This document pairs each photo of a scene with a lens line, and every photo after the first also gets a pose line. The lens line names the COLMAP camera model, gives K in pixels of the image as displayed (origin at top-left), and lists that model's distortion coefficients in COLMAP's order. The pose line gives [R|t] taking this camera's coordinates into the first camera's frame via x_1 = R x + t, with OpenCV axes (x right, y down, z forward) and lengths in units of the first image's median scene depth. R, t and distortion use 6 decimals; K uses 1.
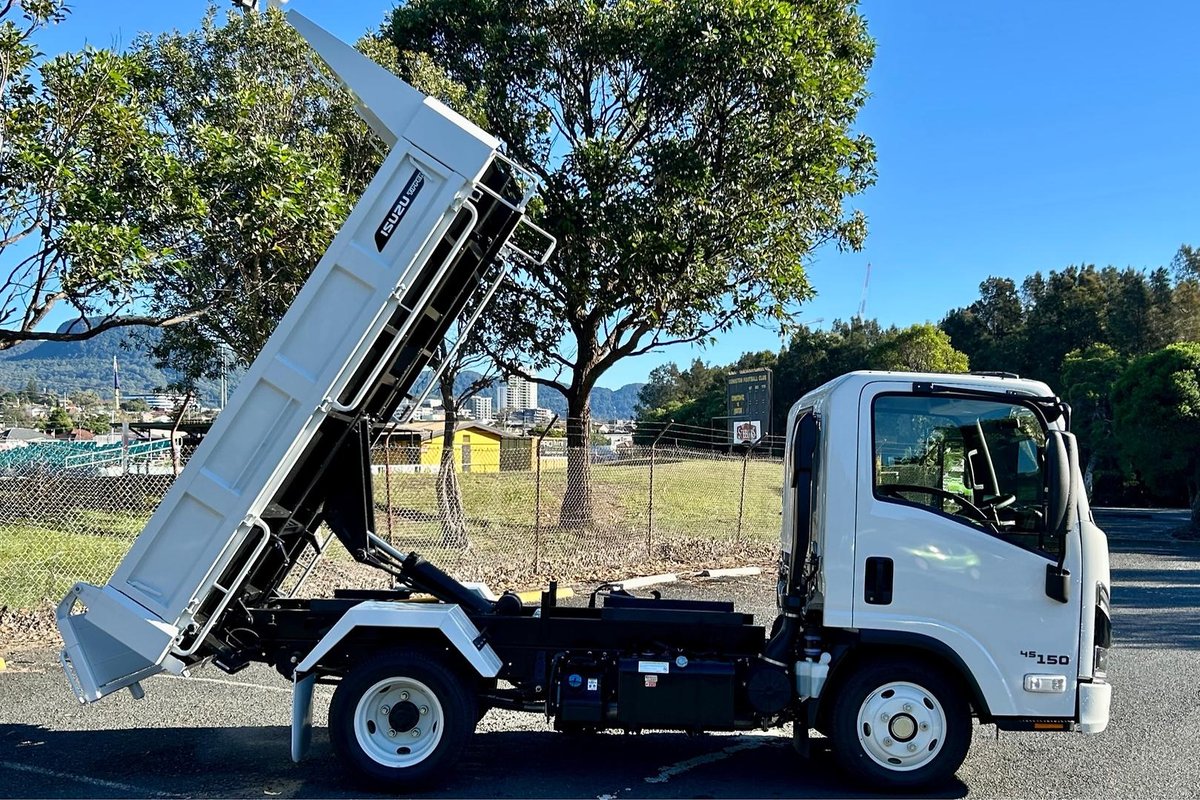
lens RADIAL K [[1445.3, 0, 617.1], [0, 1445.3, 444.5], [0, 0, 1]] dist [0.183999, -0.547276]
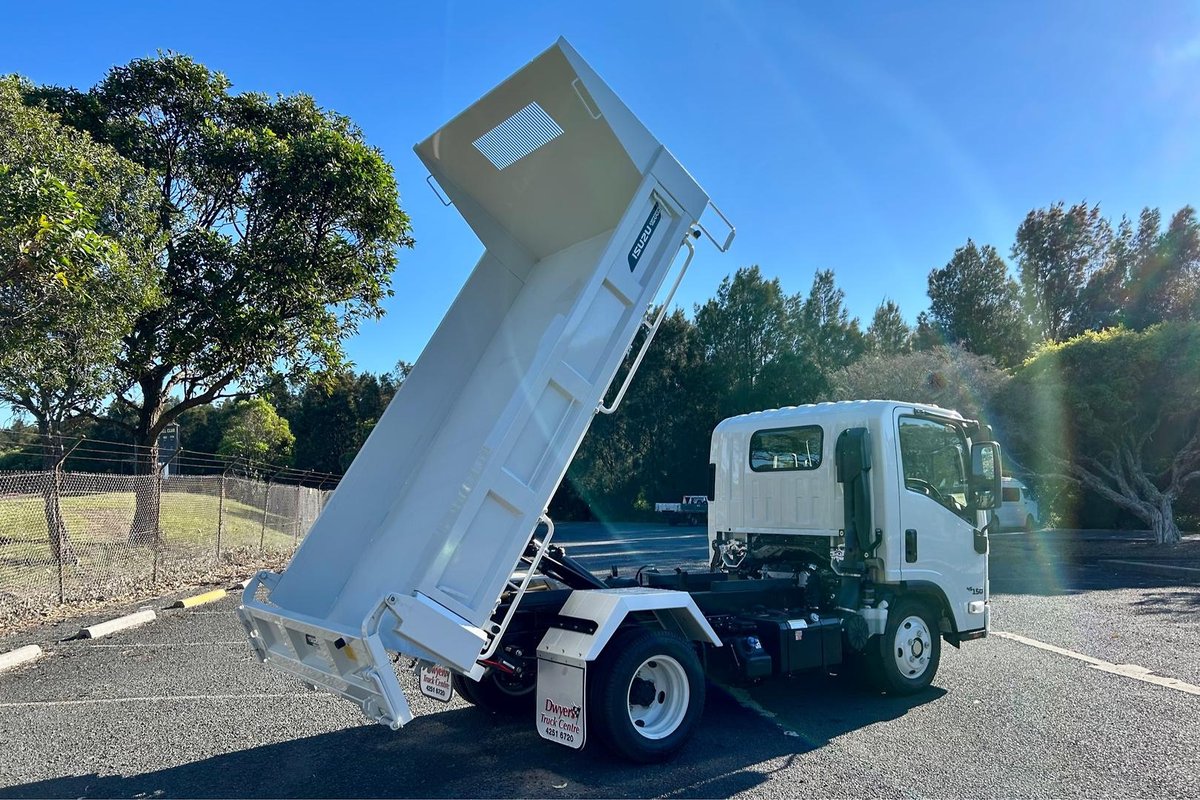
lens RADIAL K [[909.4, 0, 615.2], [0, 909.4, 443.4], [0, 0, 1]] dist [0.066526, -0.005297]
pose [[0.796819, 0.014969, 0.604032, -0.258931], [0.011065, 0.999164, -0.039357, 0.011217], [-0.604116, 0.038044, 0.795988, 0.200701]]
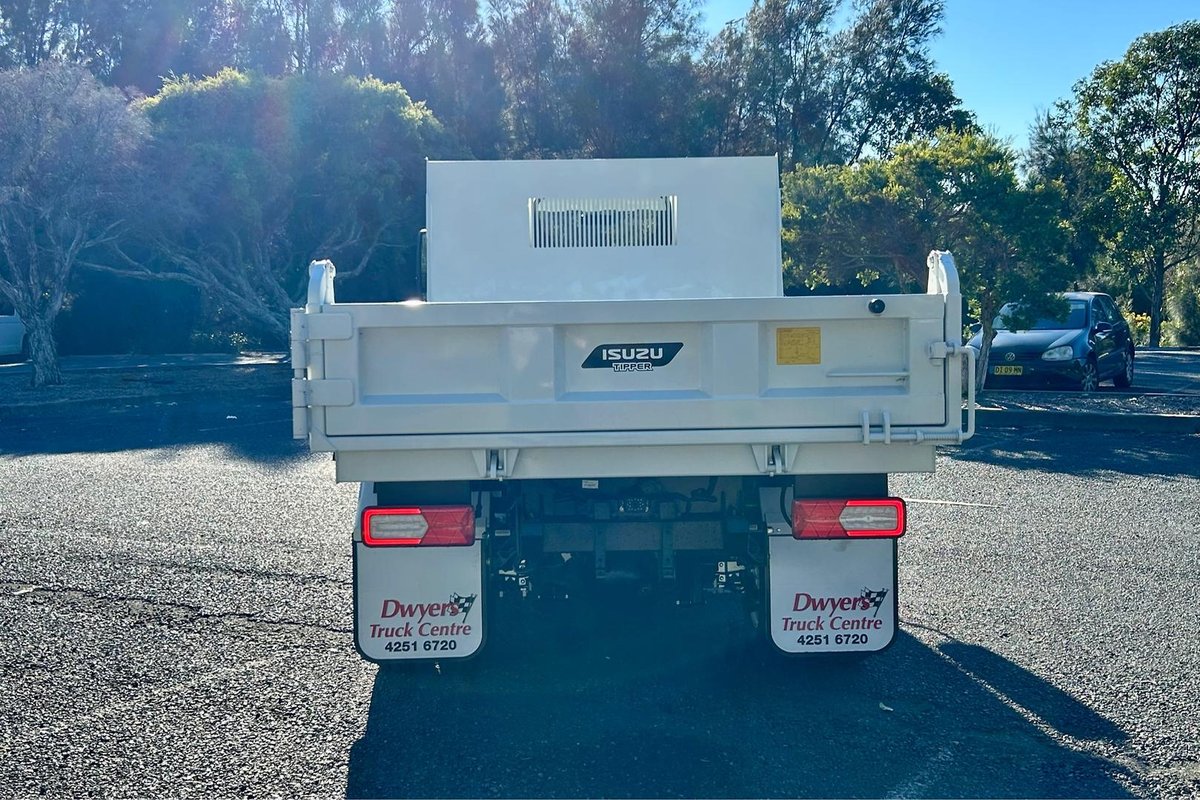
lens RADIAL K [[1421.7, 0, 576.2], [0, 1421.7, 395.8], [0, 0, 1]] dist [0.125838, -0.312643]
pose [[-0.014072, -0.079562, 0.996731, -0.392925], [-0.003429, 0.996827, 0.079522, 0.016856], [-0.999895, -0.002299, -0.014300, 0.506614]]
